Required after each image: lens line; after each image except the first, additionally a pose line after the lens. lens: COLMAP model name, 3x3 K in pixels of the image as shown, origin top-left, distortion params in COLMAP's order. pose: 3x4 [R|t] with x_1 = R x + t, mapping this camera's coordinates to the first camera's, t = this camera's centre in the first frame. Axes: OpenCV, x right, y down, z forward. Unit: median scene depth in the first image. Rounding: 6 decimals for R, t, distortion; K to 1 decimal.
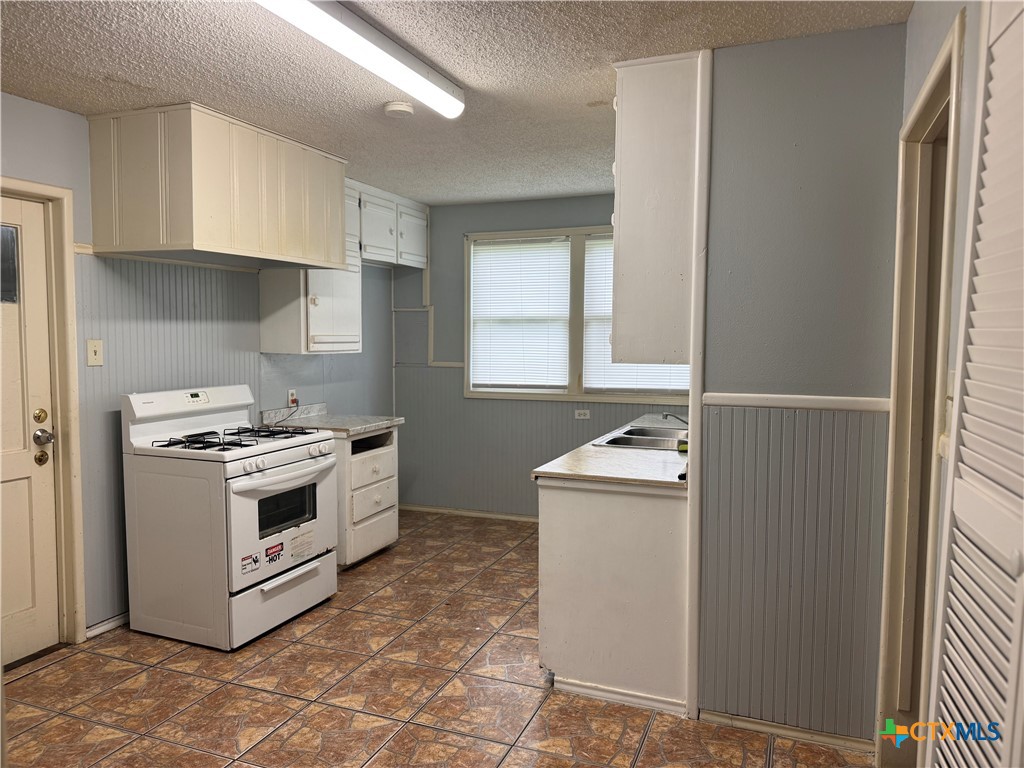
lens RADIAL K [[726.4, 0, 506.7], [0, 726.4, 382.0], [0, 0, 1]] dist [0.109838, -0.138993]
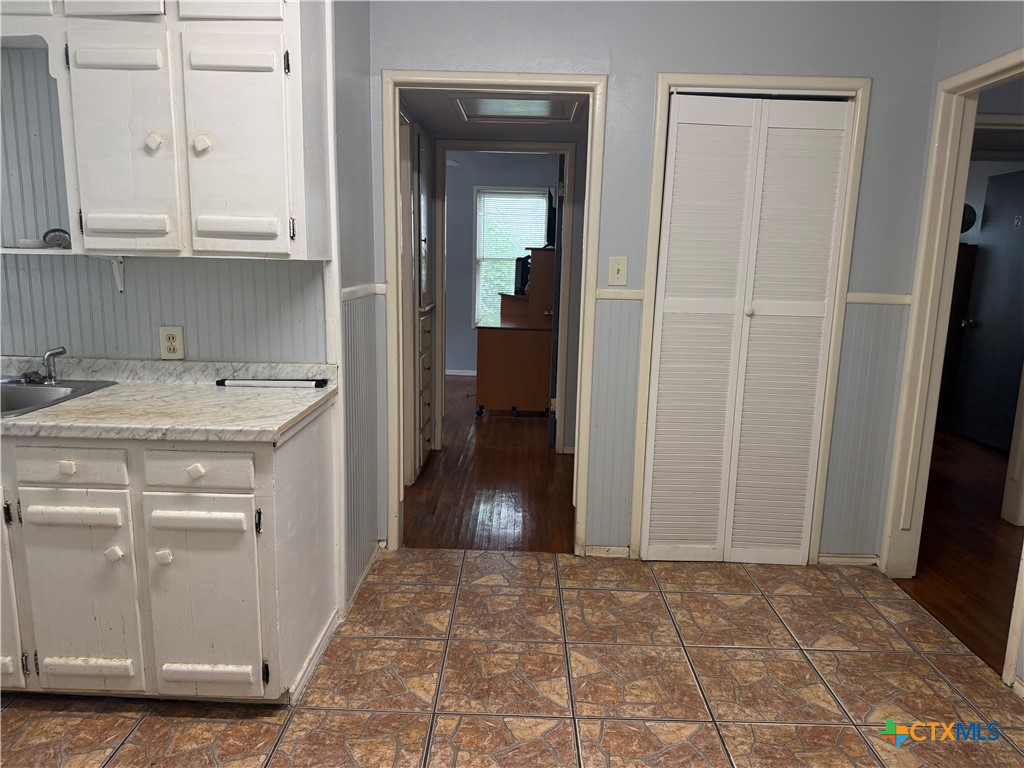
lens RADIAL K [[738.7, 0, 512.0], [0, 738.7, 384.0], [0, 0, 1]] dist [0.017830, -0.000190]
pose [[-0.361148, -0.180512, 0.914870, -0.547230], [0.036792, 0.977563, 0.207406, -0.041822], [-0.931783, 0.108564, -0.346403, 0.865754]]
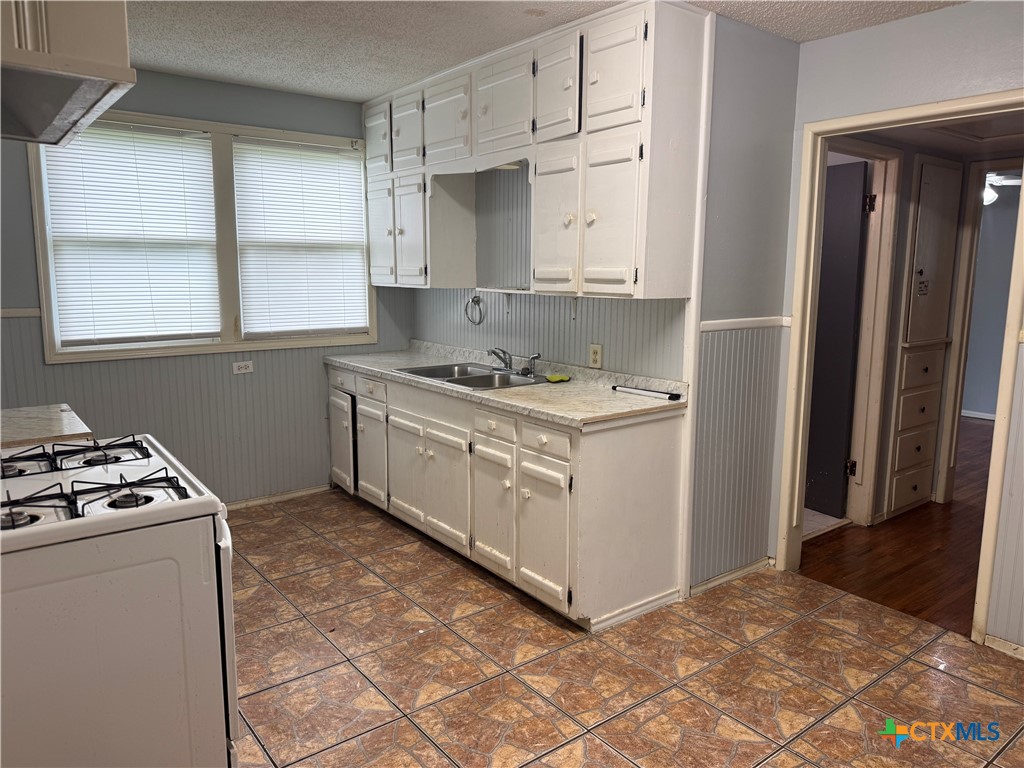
lens RADIAL K [[742.2, 0, 514.1], [0, 742.2, 372.8], [0, 0, 1]] dist [0.141332, -0.155205]
pose [[0.497328, -0.124268, 0.858617, -0.687225], [0.051734, 0.992175, 0.113632, -0.041424], [-0.866019, -0.012092, 0.499865, 0.502715]]
